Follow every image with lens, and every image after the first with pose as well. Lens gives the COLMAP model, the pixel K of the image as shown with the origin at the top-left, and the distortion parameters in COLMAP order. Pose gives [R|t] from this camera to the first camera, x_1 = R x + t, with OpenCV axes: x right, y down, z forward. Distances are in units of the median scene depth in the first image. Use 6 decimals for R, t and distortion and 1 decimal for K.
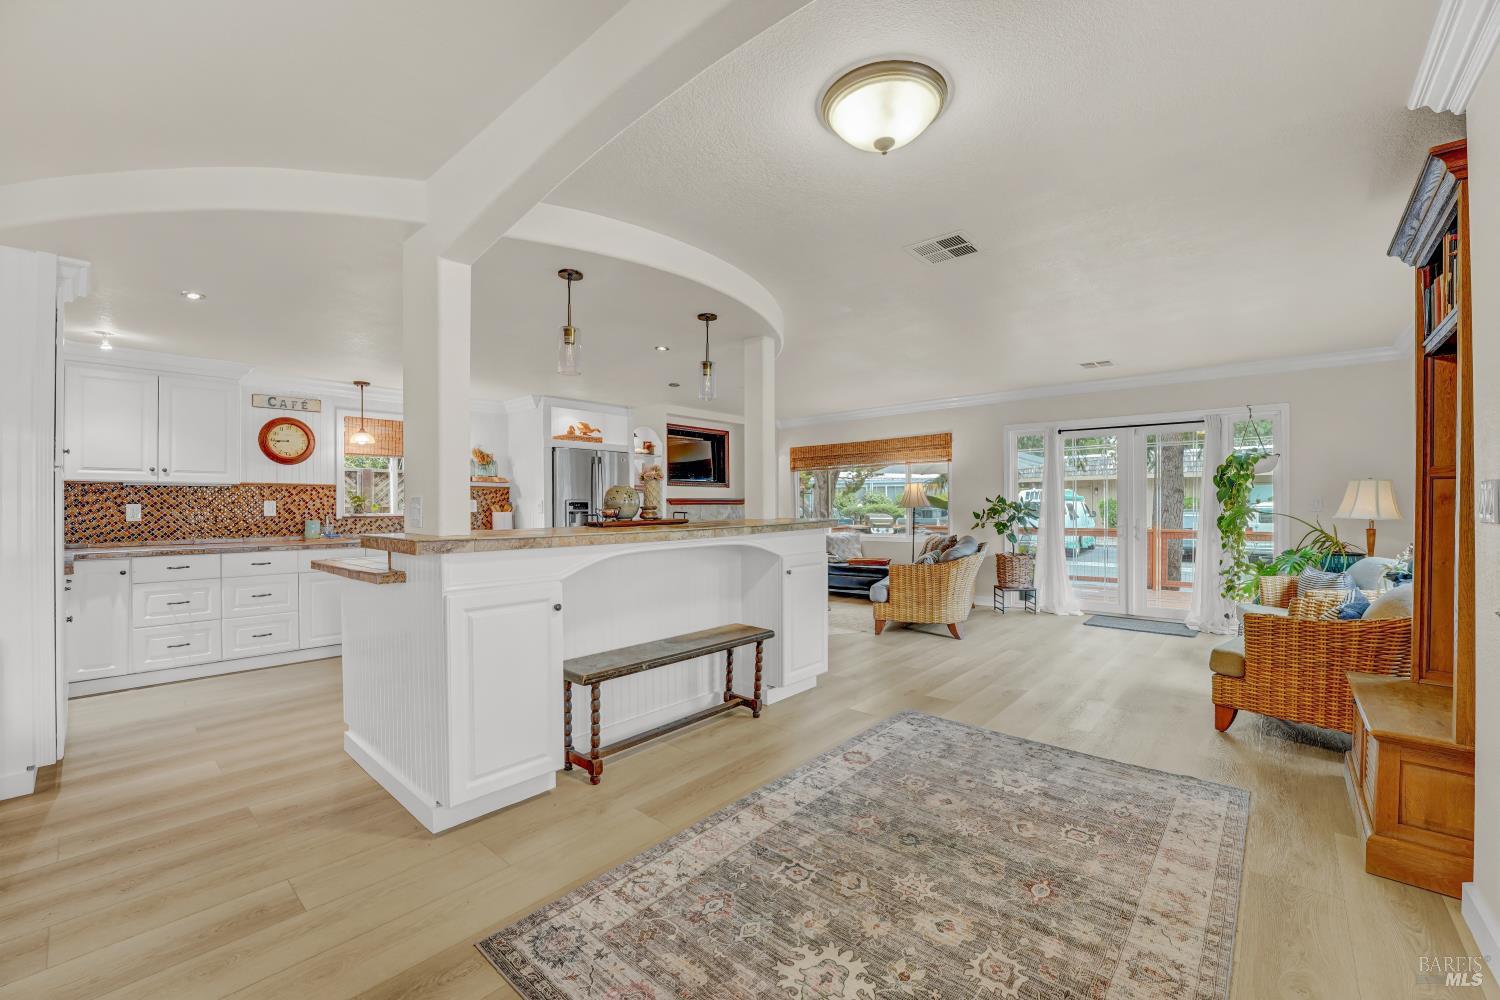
lens RADIAL K [[609.3, 0, 750.0], [0, 609.3, 509.4], [0, 0, 1]] dist [-0.032126, 0.004533]
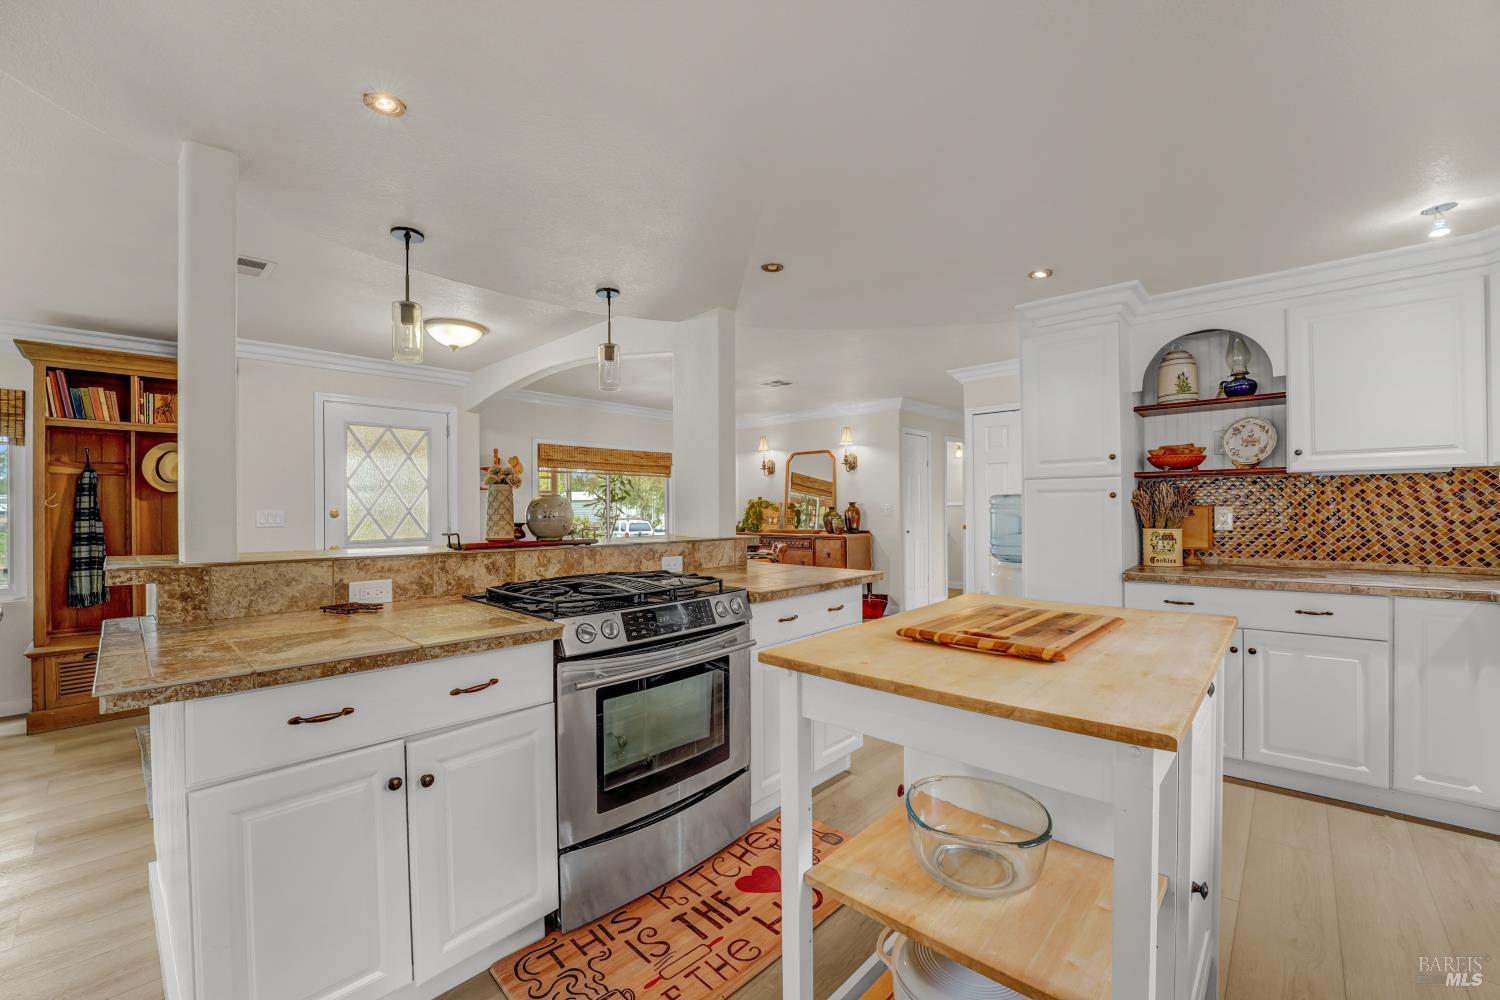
lens RADIAL K [[609.3, 0, 750.0], [0, 609.3, 509.4], [0, 0, 1]] dist [-0.032126, 0.004533]
pose [[-0.999752, 0.015051, 0.016408, -0.308896], [0.015226, 0.999828, 0.010601, -0.016110], [-0.016246, 0.010849, -0.999809, 1.144565]]
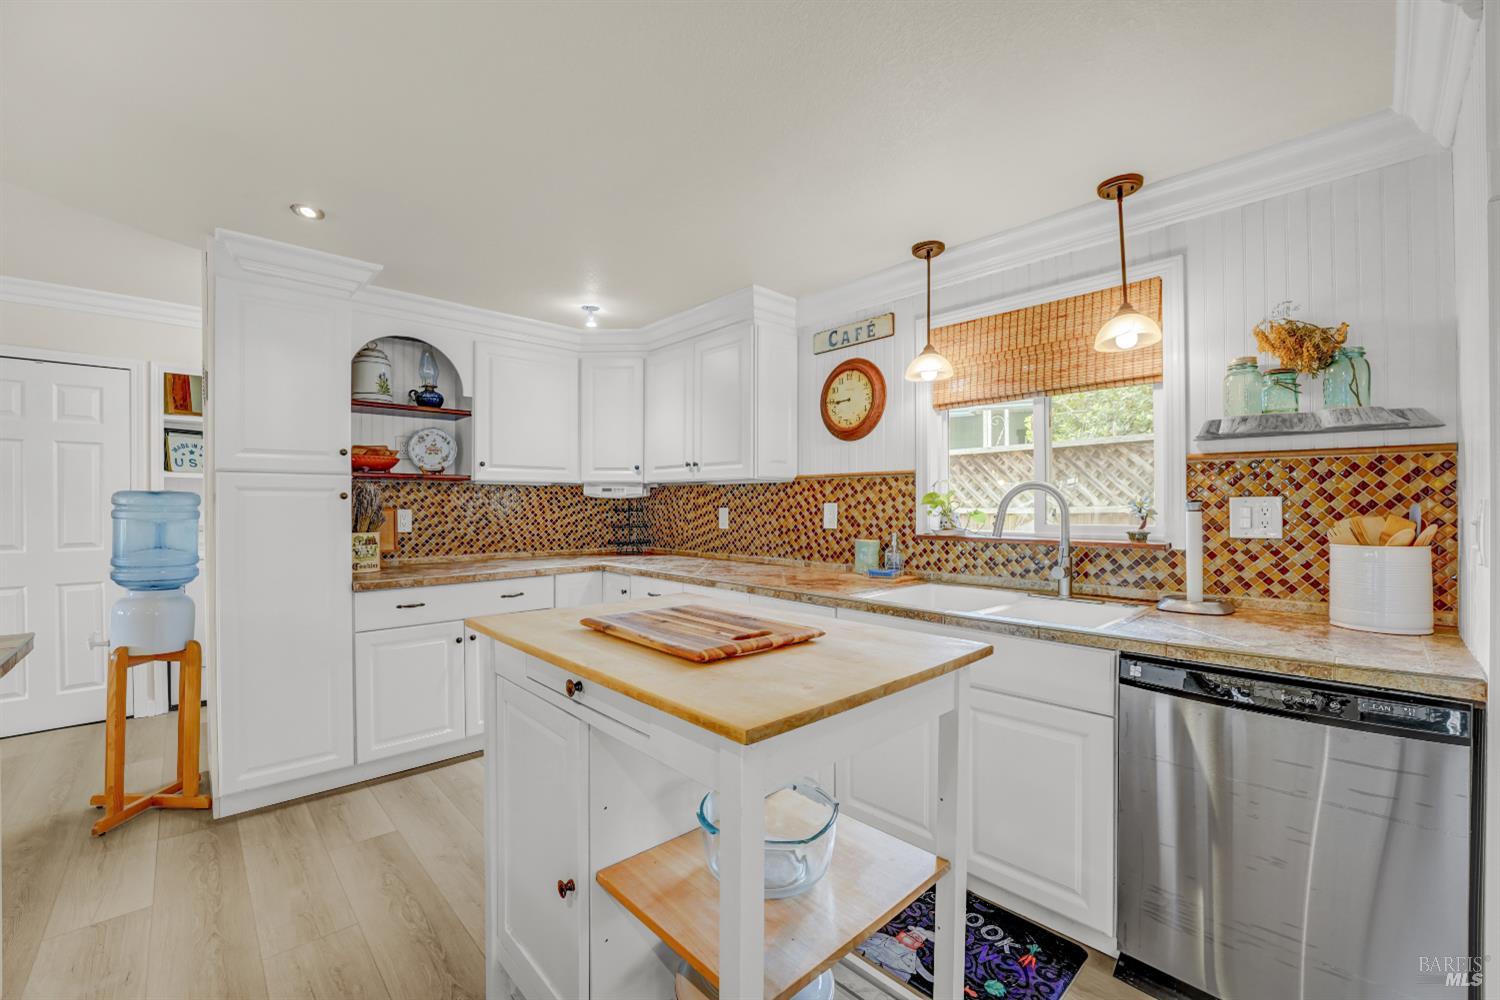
lens RADIAL K [[609.3, 0, 750.0], [0, 609.3, 509.4], [0, 0, 1]] dist [-0.032126, 0.004533]
pose [[-0.095963, 0.011815, -0.995315, -0.174968], [-0.004953, 0.999911, 0.012348, -0.014893], [0.995373, 0.006115, -0.095896, 0.949404]]
